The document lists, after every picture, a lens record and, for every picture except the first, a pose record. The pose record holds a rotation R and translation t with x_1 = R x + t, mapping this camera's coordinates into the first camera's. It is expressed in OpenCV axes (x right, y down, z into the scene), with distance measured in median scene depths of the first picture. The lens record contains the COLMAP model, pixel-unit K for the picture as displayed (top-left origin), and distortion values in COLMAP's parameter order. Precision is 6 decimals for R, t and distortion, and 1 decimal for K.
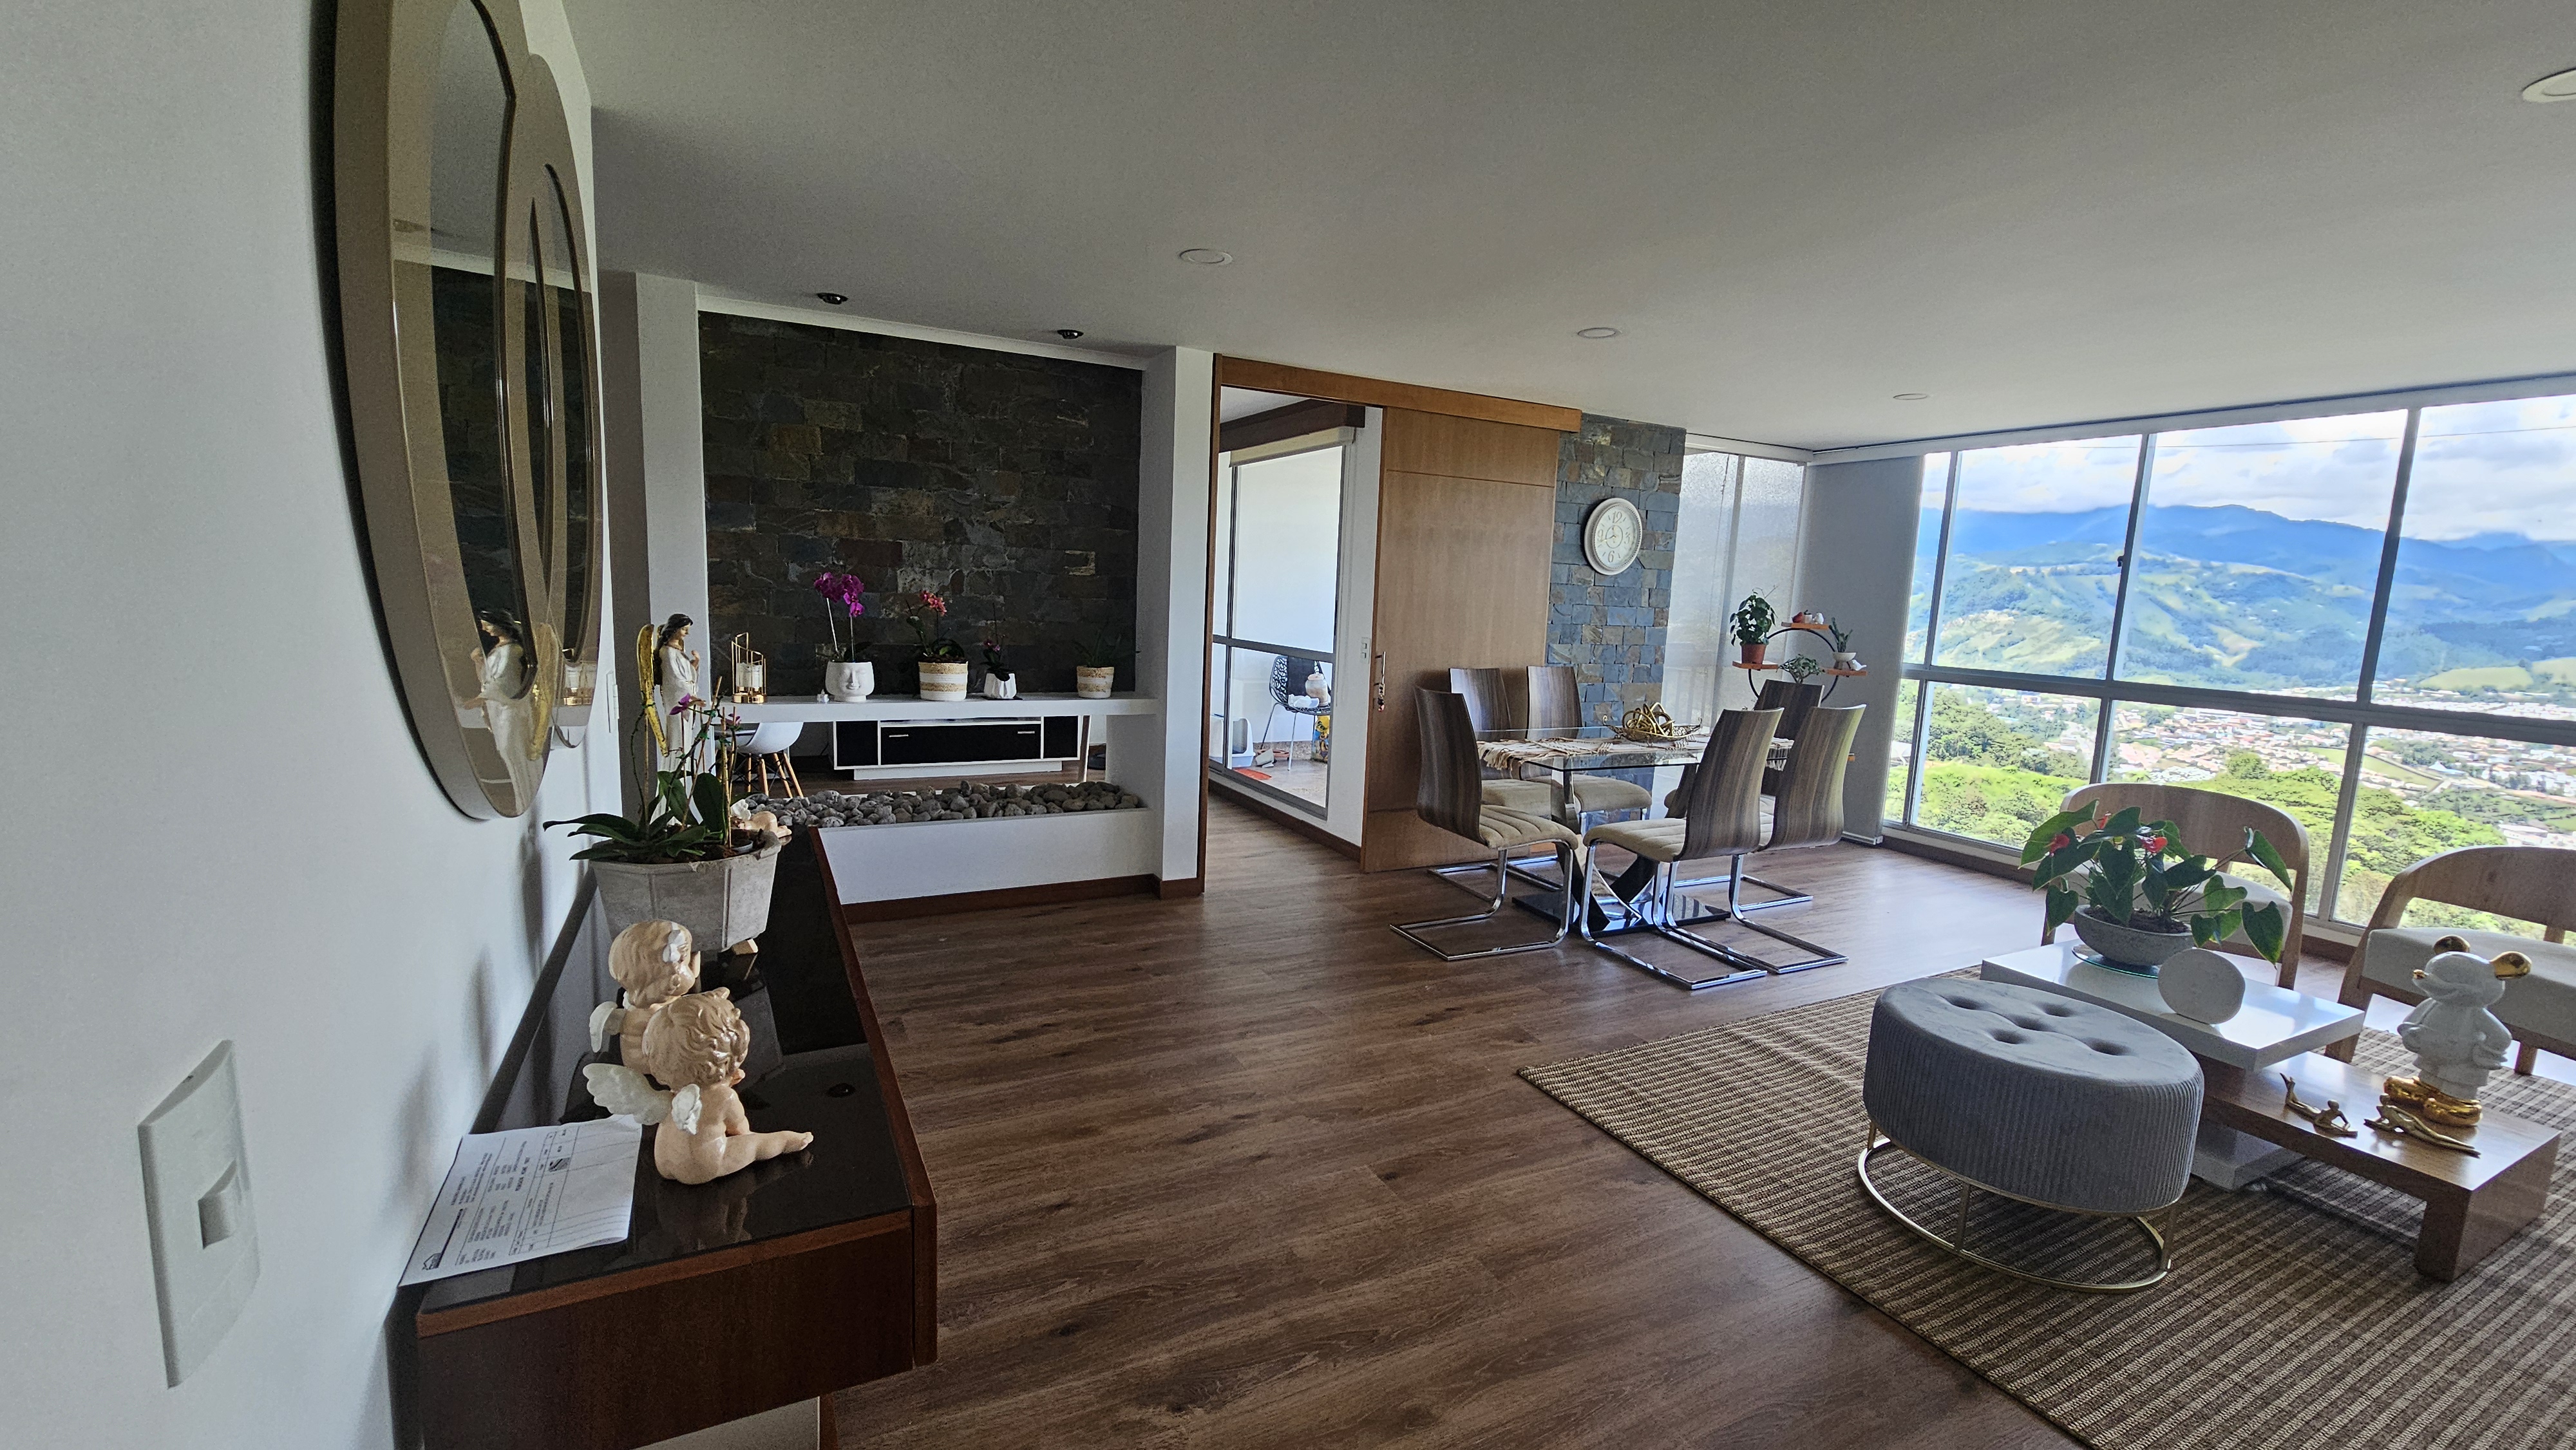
lens RADIAL K [[1051.0, 0, 1281.7], [0, 1051.0, 733.5], [0, 0, 1]] dist [-0.001004, -0.000502]
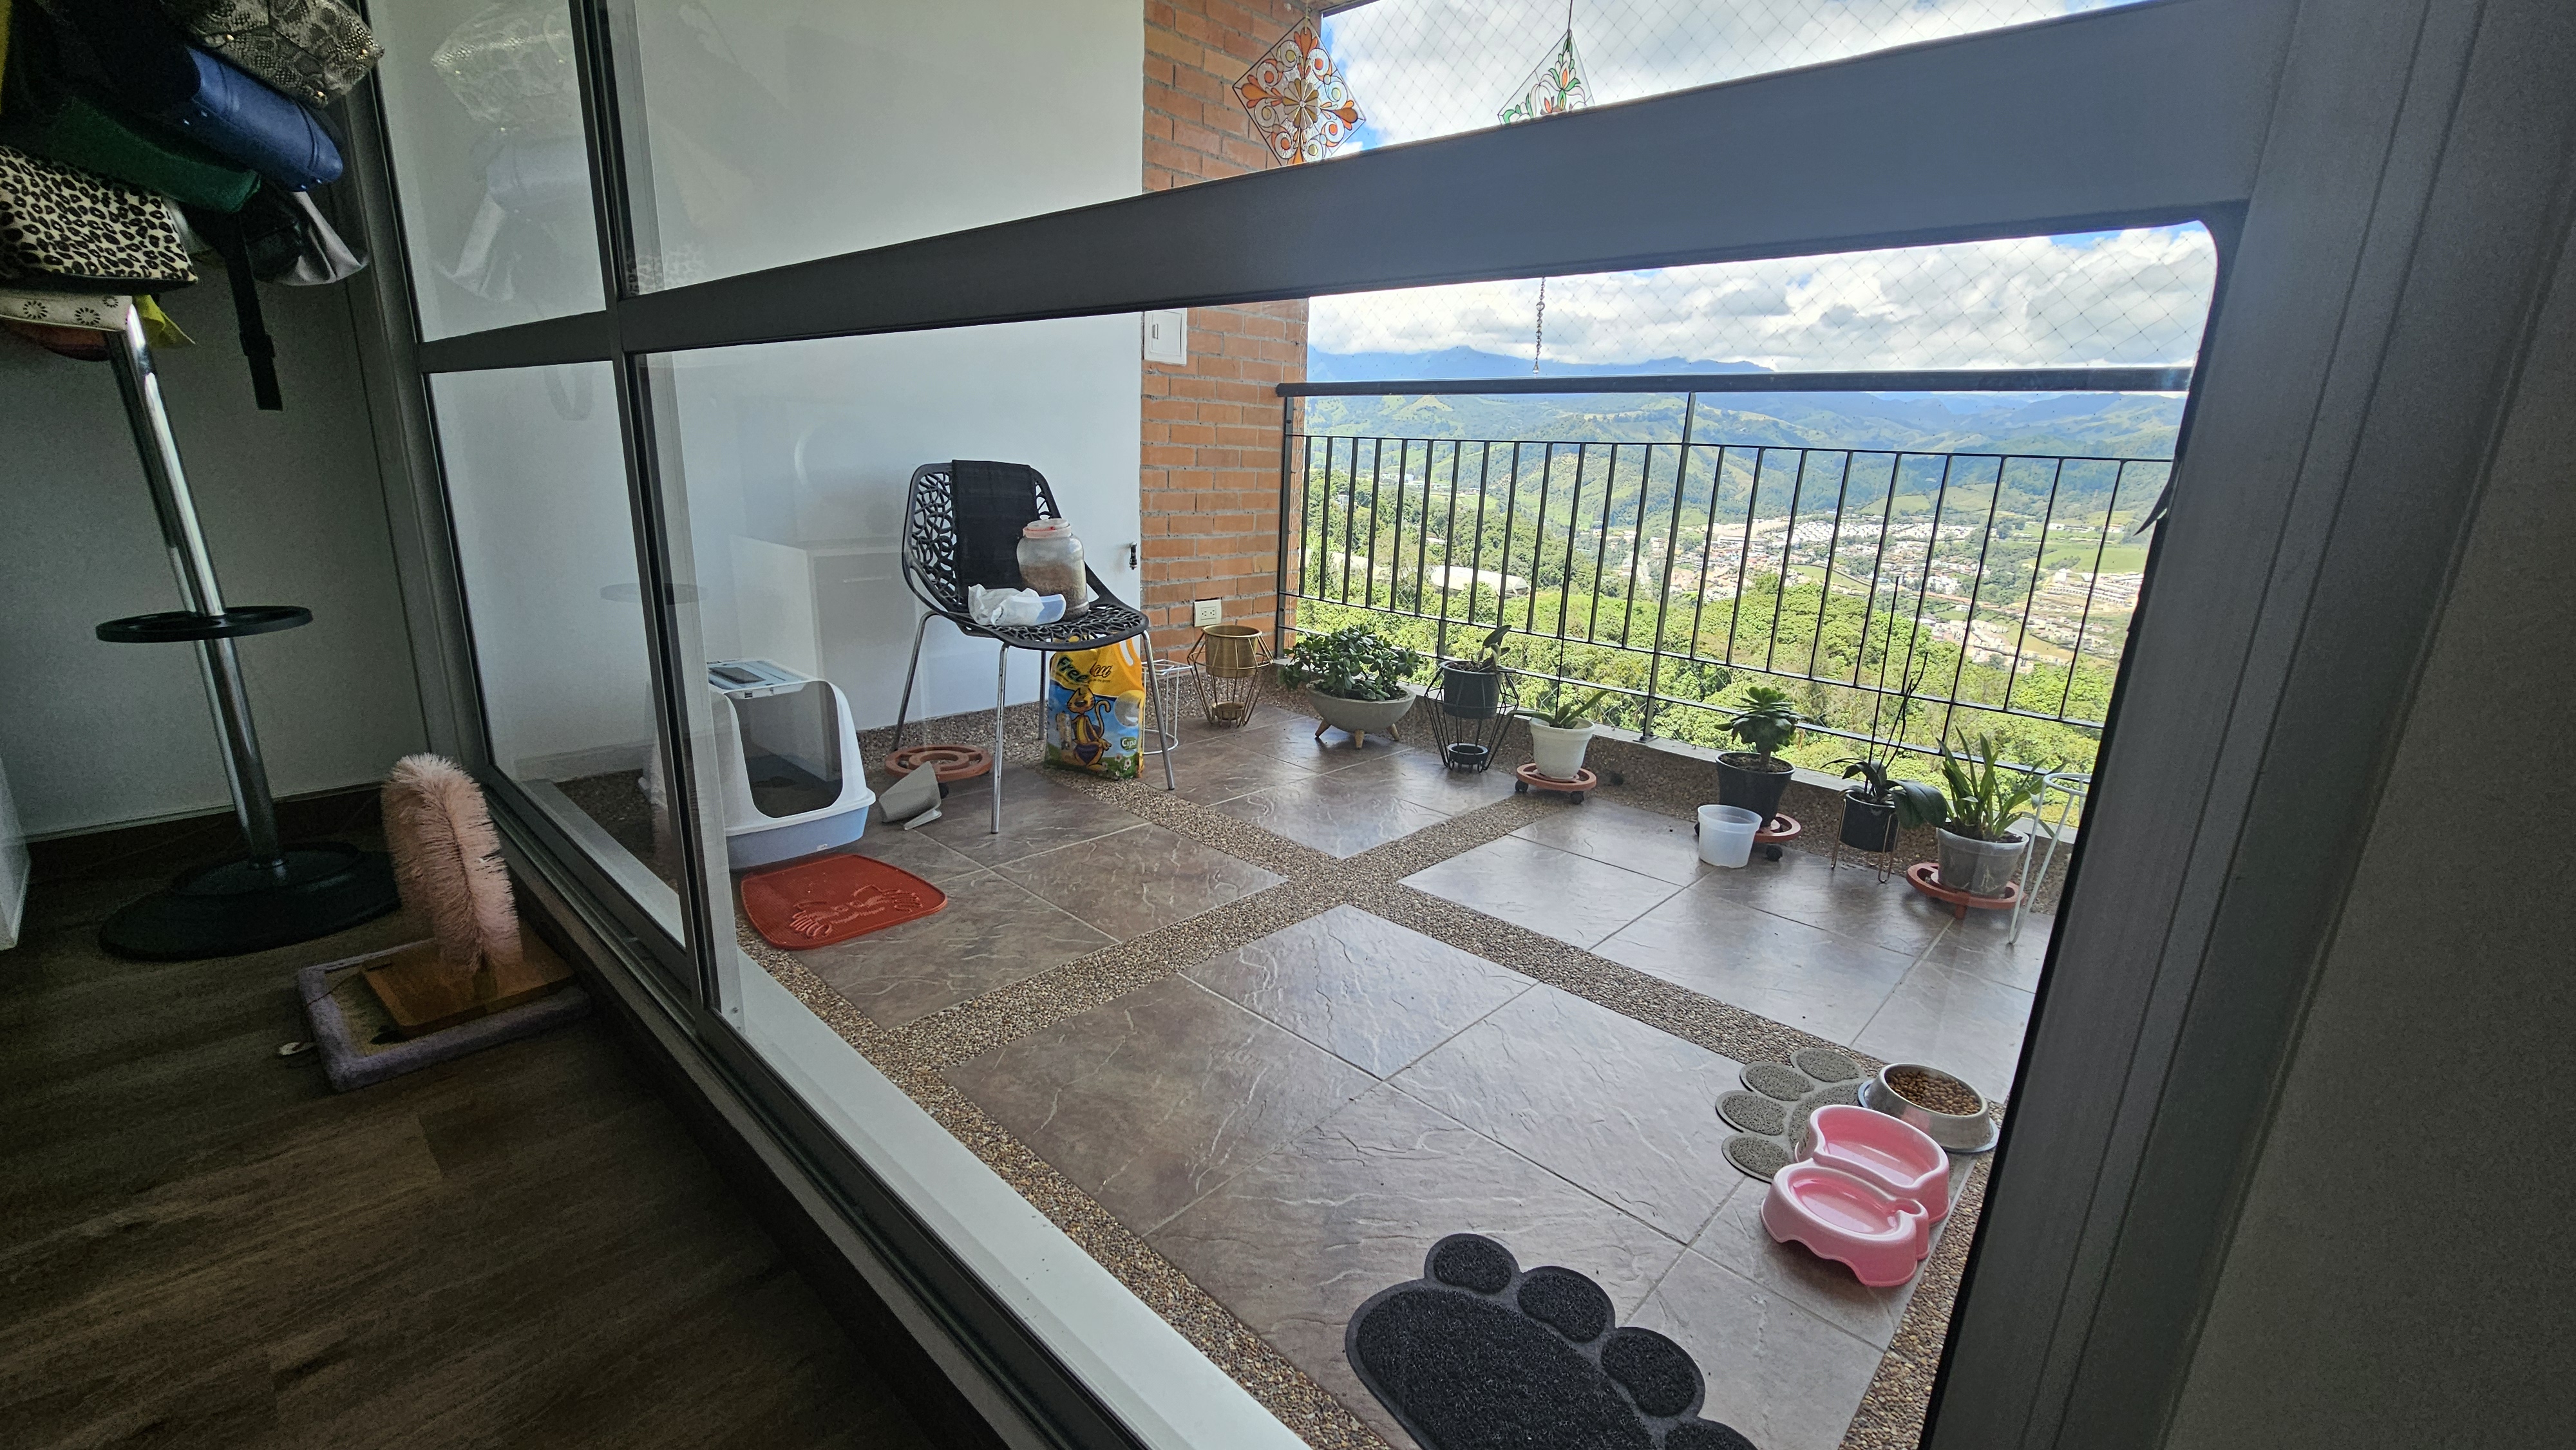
lens RADIAL K [[1044.1, 0, 1280.0], [0, 1044.1, 721.2], [0, 0, 1]] dist [0.001678, 0.000364]
pose [[0.946415, -0.084415, 0.311725, -0.012497], [0.042509, 0.989398, 0.138869, -0.069891], [-0.320143, -0.118177, 0.939969, 1.268933]]
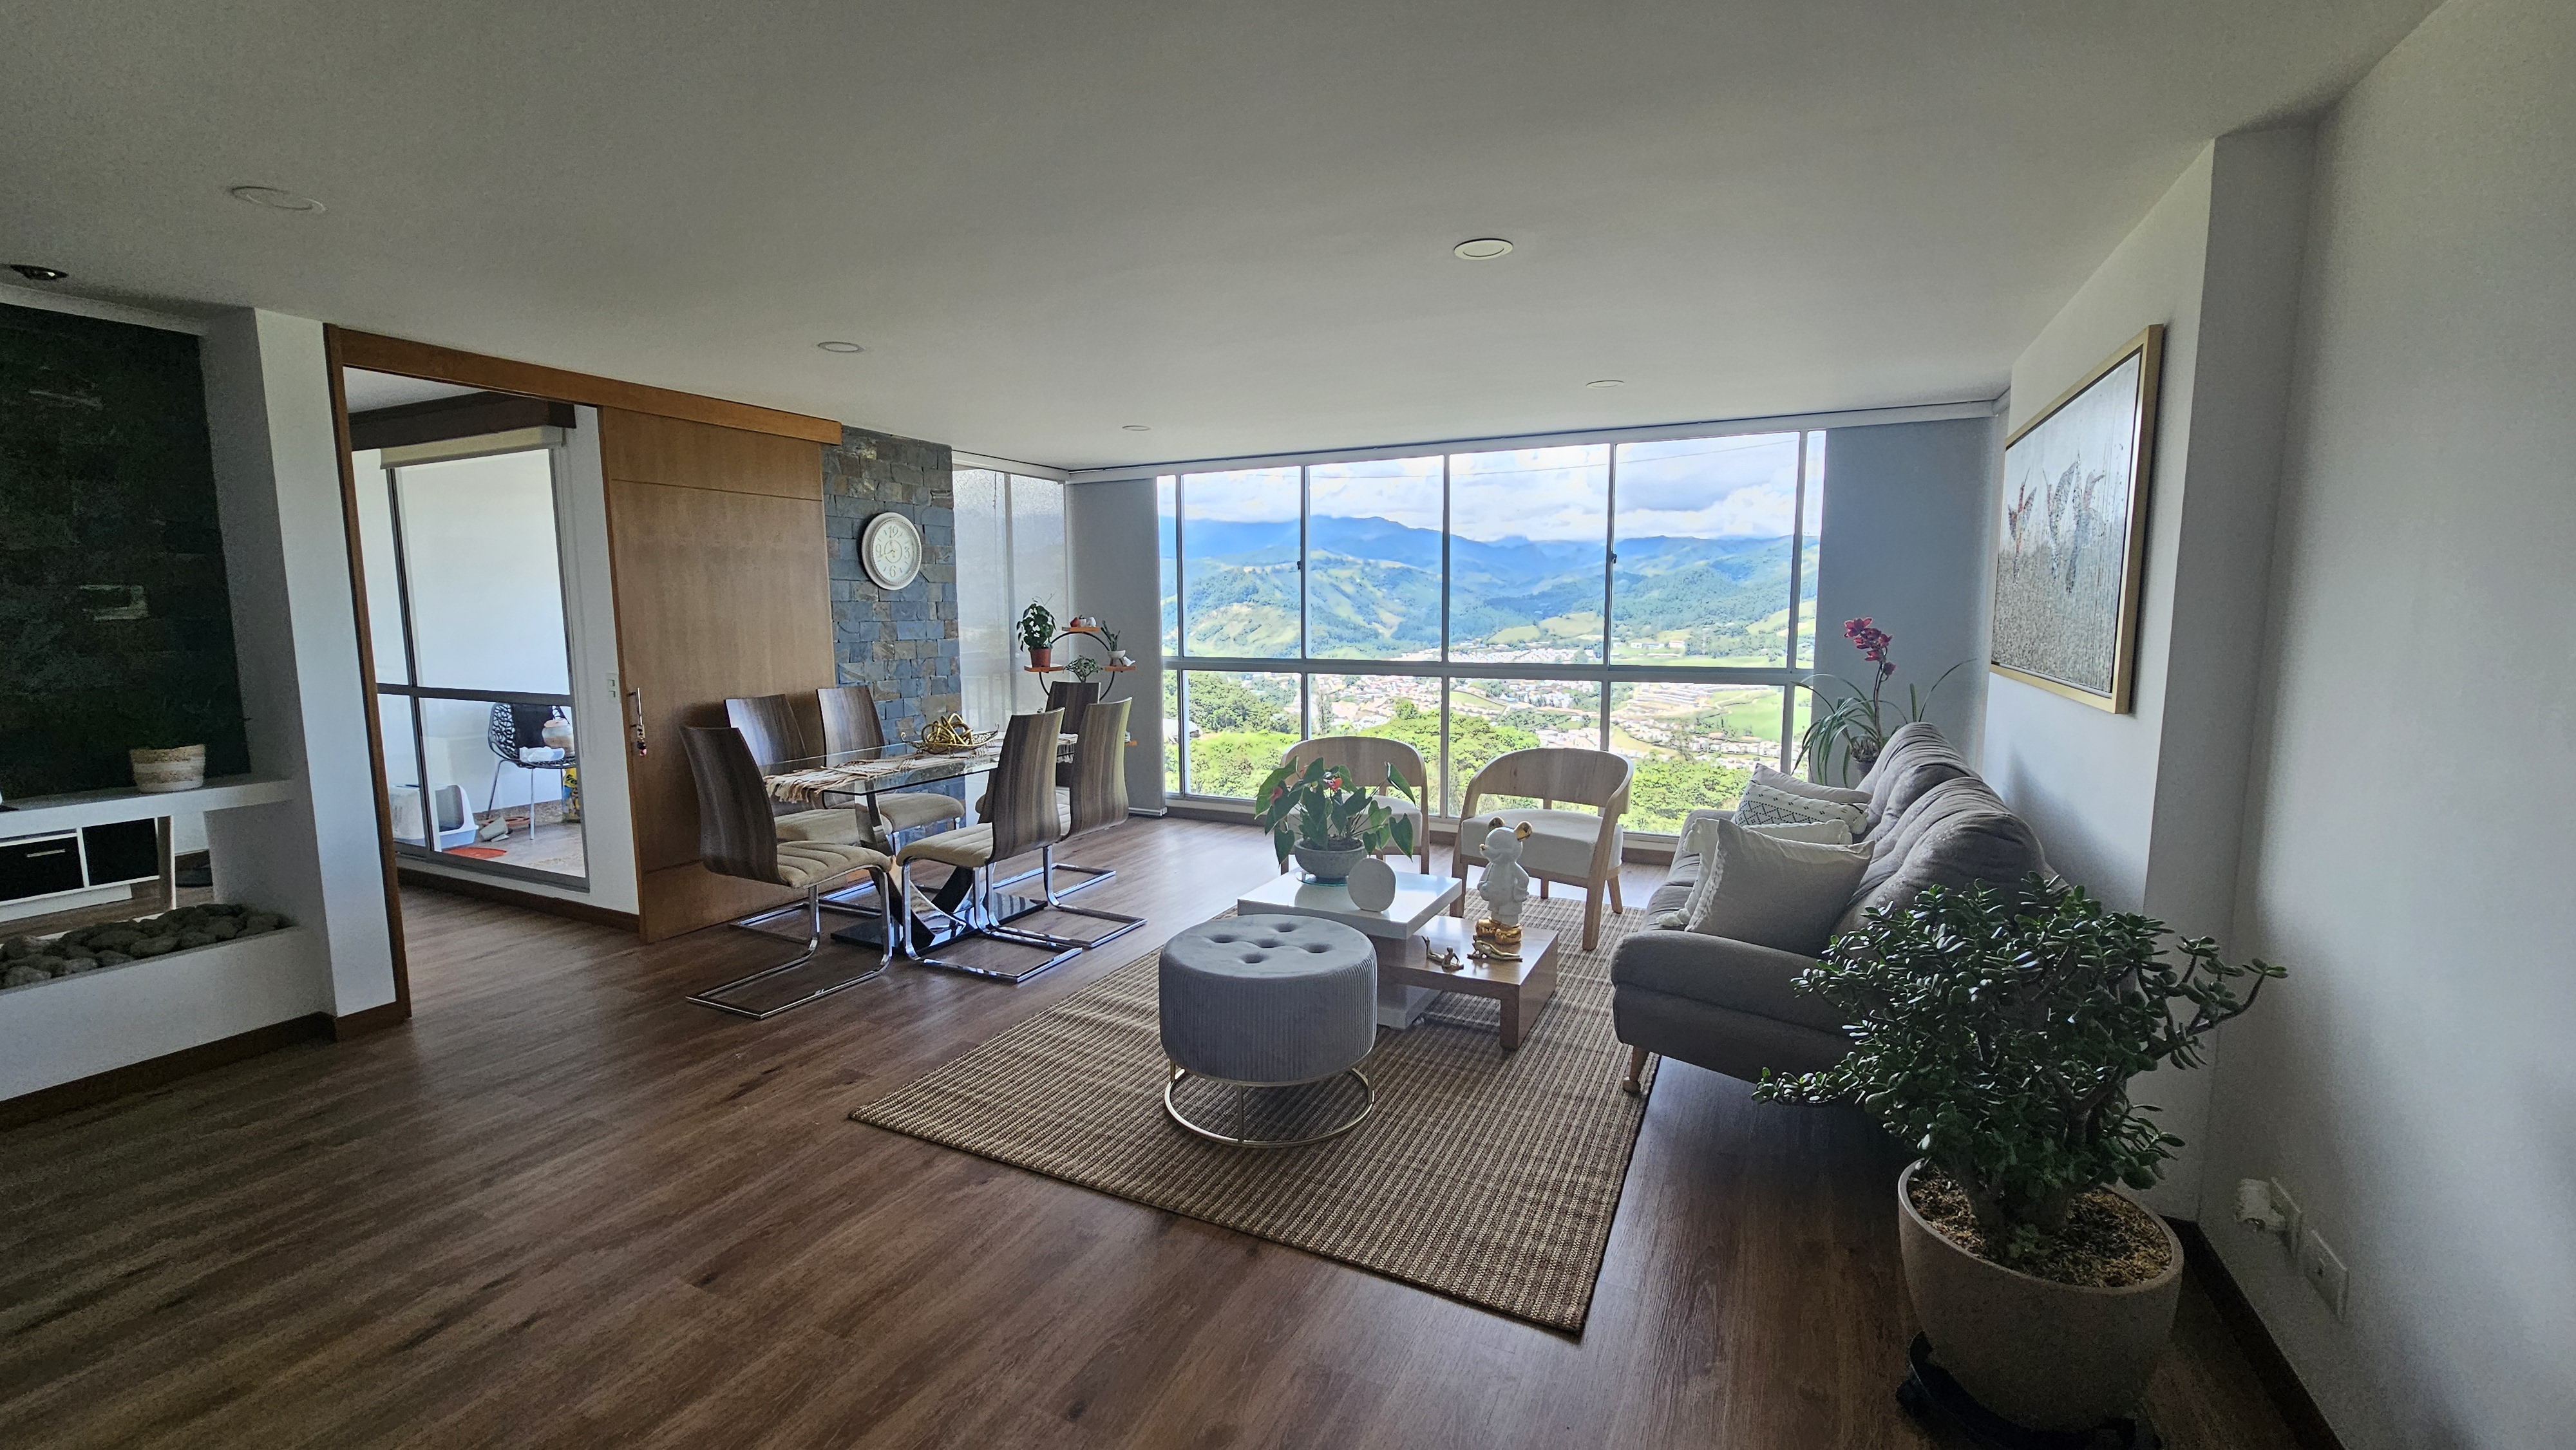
lens RADIAL K [[1049.5, 0, 1285.6], [0, 1049.5, 731.1], [0, 0, 1]] dist [-0.002245, -0.000450]
pose [[0.801971, -0.115014, 0.586186, 0.015837], [0.121005, 0.992224, 0.029133, -0.003314], [-0.584979, 0.047568, 0.809652, -0.015173]]
